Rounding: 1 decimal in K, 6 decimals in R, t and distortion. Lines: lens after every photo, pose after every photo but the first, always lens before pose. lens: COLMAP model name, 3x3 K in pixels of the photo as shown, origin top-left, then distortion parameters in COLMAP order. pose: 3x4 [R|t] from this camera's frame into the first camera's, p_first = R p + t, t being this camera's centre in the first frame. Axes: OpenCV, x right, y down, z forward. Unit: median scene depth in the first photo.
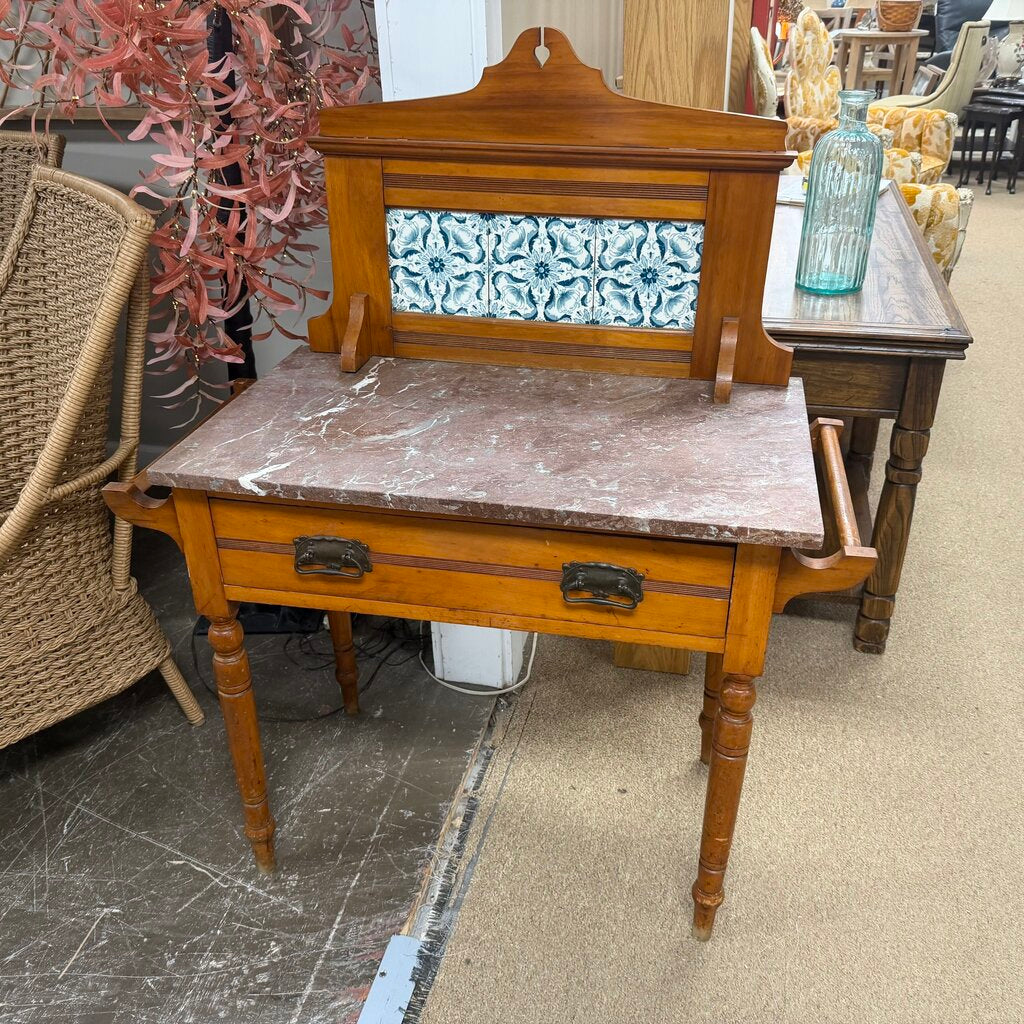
lens RADIAL K [[966.2, 0, 512.0], [0, 966.2, 512.0], [0, 0, 1]] dist [0.086884, -0.164295]
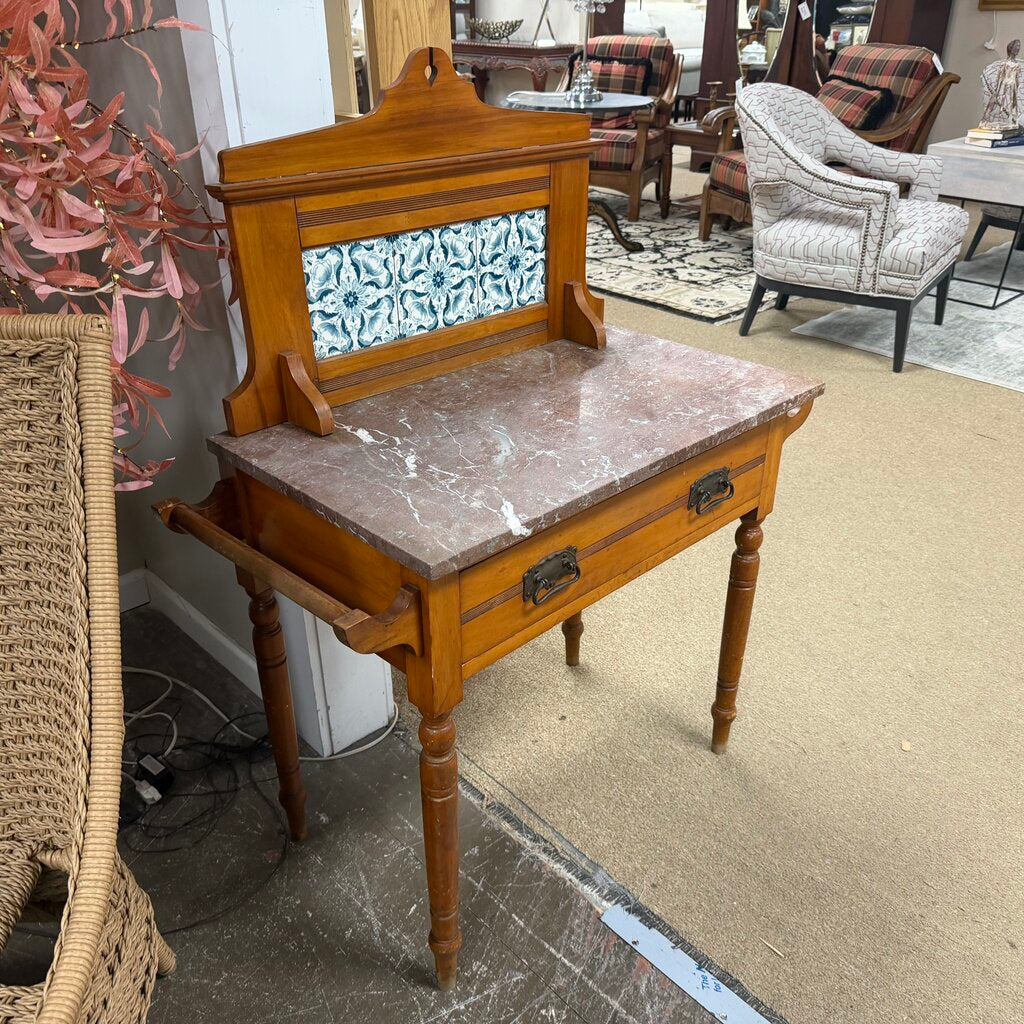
lens RADIAL K [[966.2, 0, 512.0], [0, 966.2, 512.0], [0, 0, 1]] dist [0.086884, -0.164295]
pose [[0.562319, -0.381083, 0.733875, -0.784288], [0.396955, 0.902938, 0.164713, -0.164895], [-0.725413, 0.198694, 0.659012, 0.309285]]
